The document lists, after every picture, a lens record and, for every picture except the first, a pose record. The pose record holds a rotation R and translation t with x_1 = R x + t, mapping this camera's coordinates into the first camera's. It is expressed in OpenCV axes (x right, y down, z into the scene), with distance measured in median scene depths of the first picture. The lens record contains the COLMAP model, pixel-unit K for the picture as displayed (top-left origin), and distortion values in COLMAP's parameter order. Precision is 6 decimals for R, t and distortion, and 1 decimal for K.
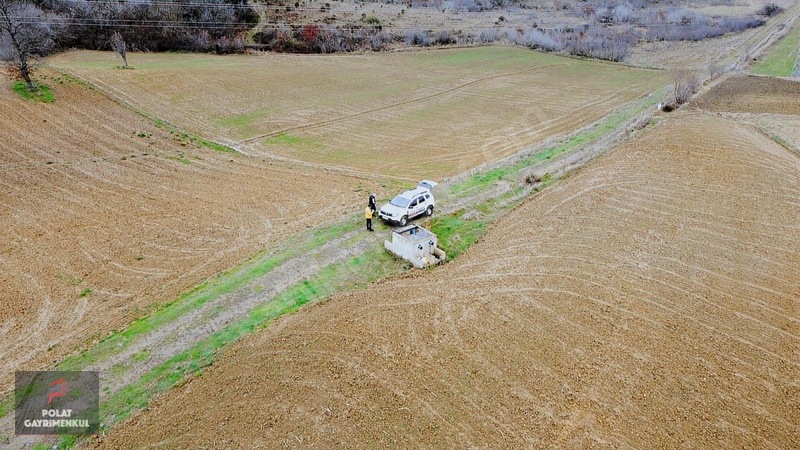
lens RADIAL K [[605.2, 0, 399.4], [0, 605.2, 224.3], [0, 0, 1]] dist [-0.000215, -0.010148]
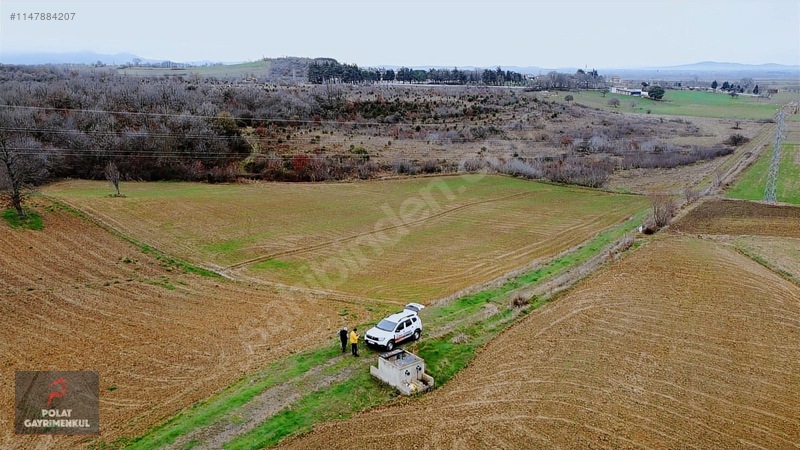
lens RADIAL K [[605.2, 0, 399.4], [0, 605.2, 224.3], [0, 0, 1]] dist [-0.000215, -0.010148]
pose [[0.999782, -0.006997, 0.019671, 0.002150], [0.010864, 0.978915, -0.203978, 0.001215], [-0.017829, 0.204147, 0.978778, 0.004407]]
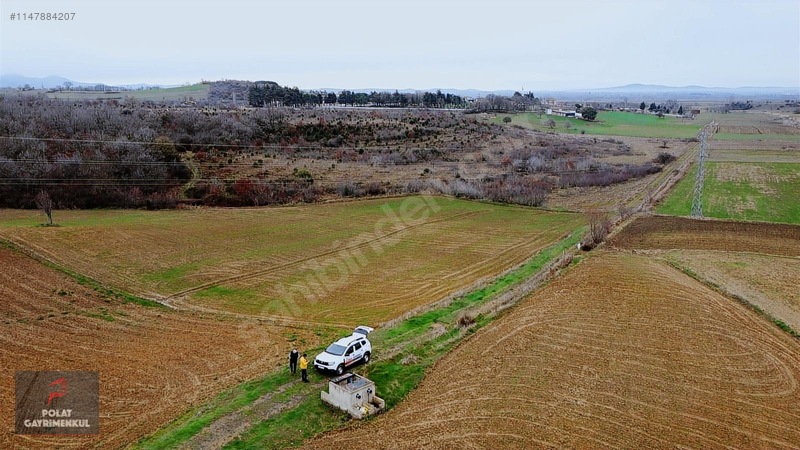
lens RADIAL K [[605.2, 0, 399.4], [0, 605.2, 224.3], [0, 0, 1]] dist [-0.000215, -0.010148]
pose [[0.993388, -0.028611, 0.111179, 0.000062], [0.054322, 0.970314, -0.235670, 0.001152], [-0.101136, 0.240151, 0.965453, -0.002948]]
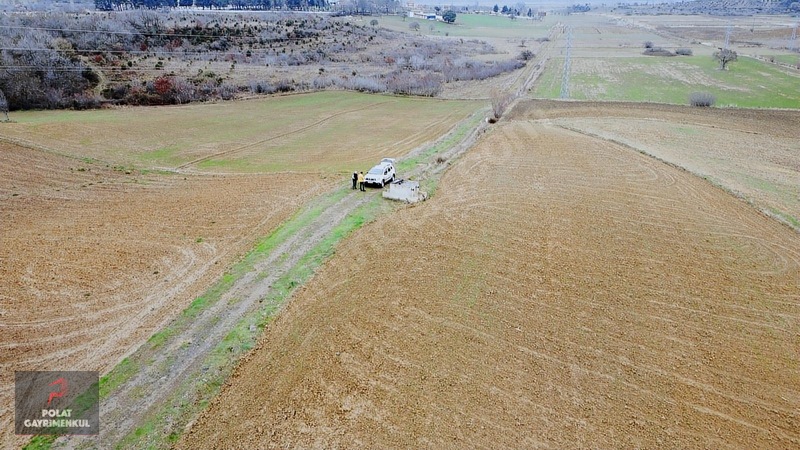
lens RADIAL K [[605.2, 0, 399.4], [0, 605.2, 224.3], [0, 0, 1]] dist [-0.000215, -0.010148]
pose [[0.939159, -0.123938, 0.320344, -0.225335], [0.153275, 0.985845, -0.067944, 0.102015], [-0.307389, 0.112911, 0.944861, -0.180869]]
